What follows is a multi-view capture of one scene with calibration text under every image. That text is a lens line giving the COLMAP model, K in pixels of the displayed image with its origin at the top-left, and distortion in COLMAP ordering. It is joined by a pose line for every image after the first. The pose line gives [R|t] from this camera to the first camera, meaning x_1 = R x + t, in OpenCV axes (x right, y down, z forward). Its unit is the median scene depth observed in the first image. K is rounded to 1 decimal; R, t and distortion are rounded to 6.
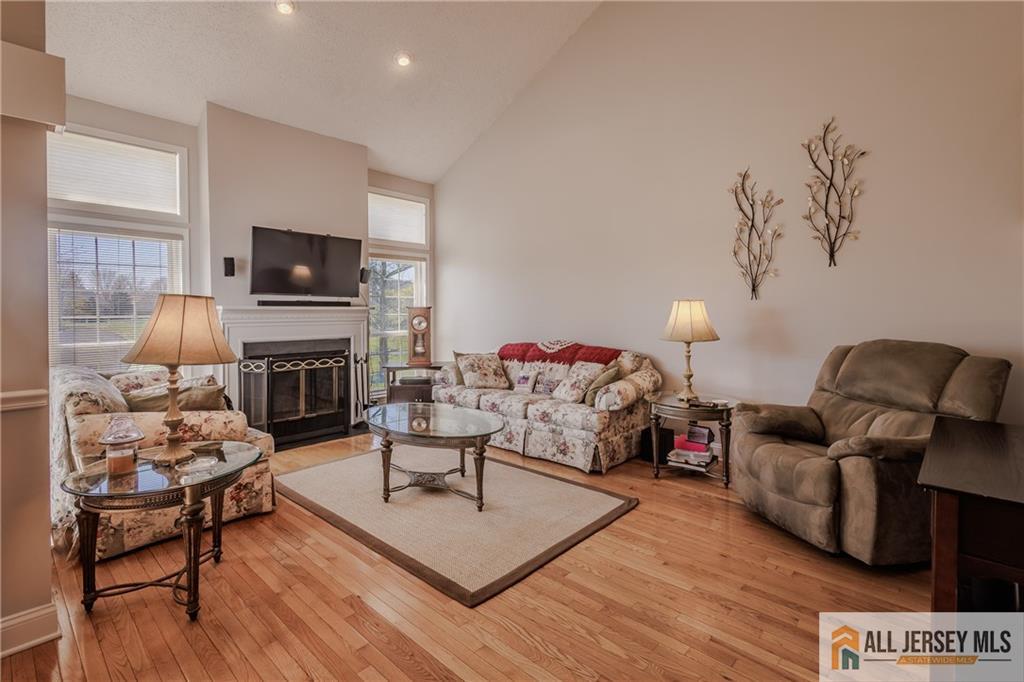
lens RADIAL K [[478.5, 0, 507.3], [0, 478.5, 308.8], [0, 0, 1]] dist [0.010230, -0.001797]
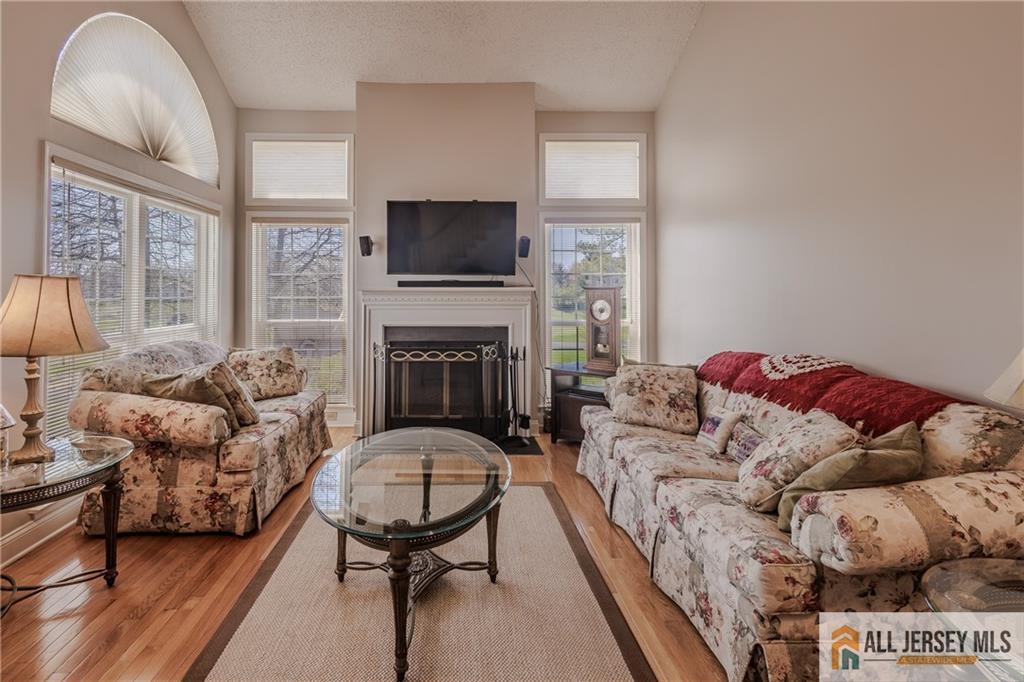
lens RADIAL K [[496.7, 0, 455.3], [0, 496.7, 279.5], [0, 0, 1]] dist [0.006049, -0.000958]
pose [[0.685967, -0.017480, -0.727423, 0.280888], [0.001585, 0.999745, -0.022529, 0.001628], [0.727631, 0.014301, 0.685819, 0.489824]]
